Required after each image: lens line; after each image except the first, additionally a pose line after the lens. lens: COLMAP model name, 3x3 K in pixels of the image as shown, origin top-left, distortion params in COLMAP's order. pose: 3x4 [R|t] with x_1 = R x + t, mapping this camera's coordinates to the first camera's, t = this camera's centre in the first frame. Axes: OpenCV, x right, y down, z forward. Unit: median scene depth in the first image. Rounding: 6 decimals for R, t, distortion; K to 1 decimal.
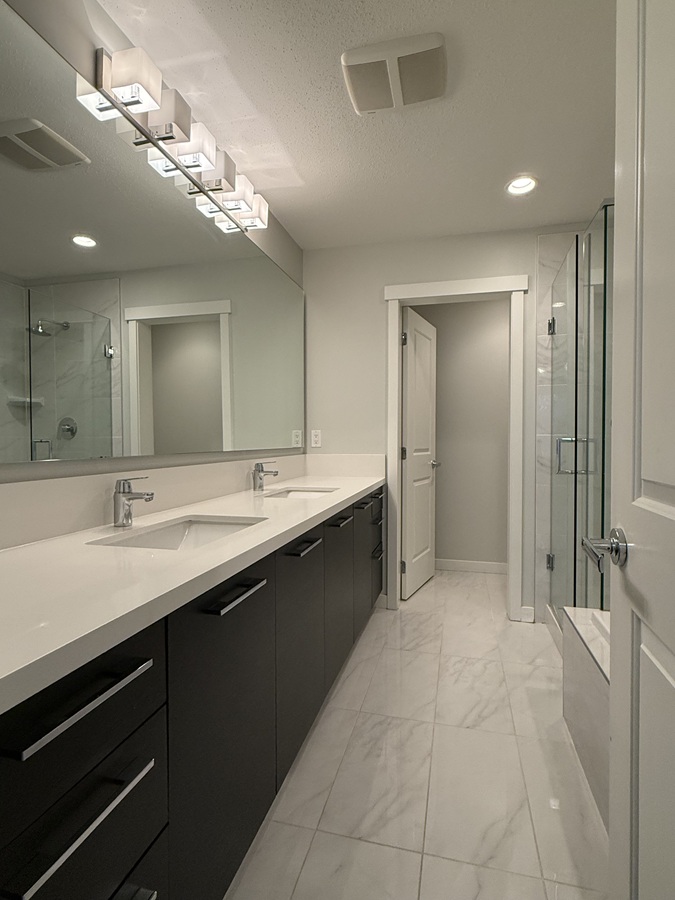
lens RADIAL K [[468.4, 0, 337.7], [0, 468.4, 444.5], [0, 0, 1]] dist [0.001003, 0.000307]
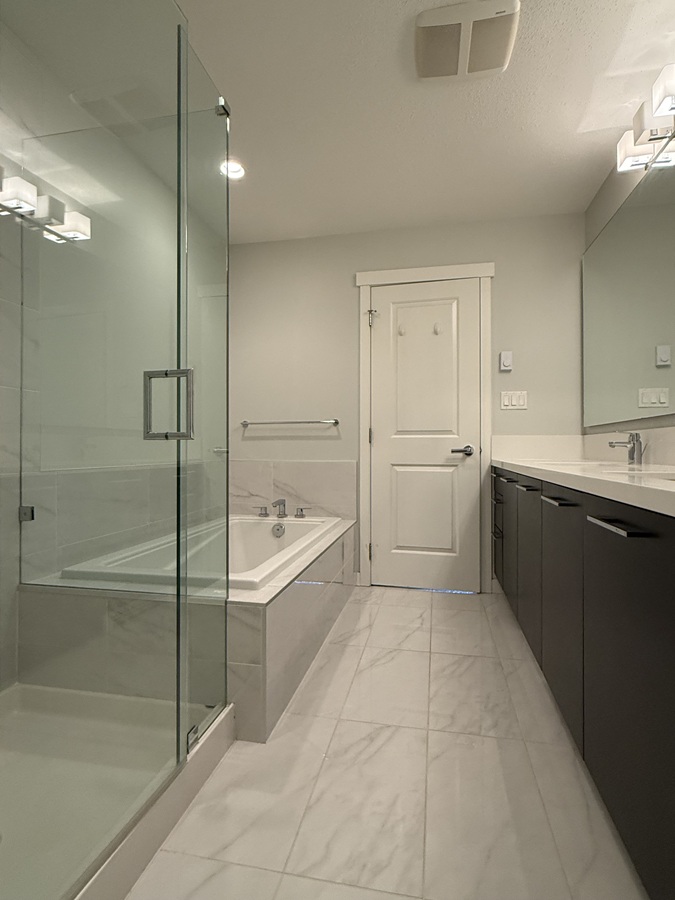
lens RADIAL K [[479.7, 0, 333.4], [0, 479.7, 455.5], [0, 0, 1]] dist [0.002884, 0.000313]
pose [[-0.999162, 0.004749, -0.040644, 0.394624], [0.003967, 0.999806, 0.019298, 0.082135], [0.040728, 0.019120, -0.998987, 1.785004]]
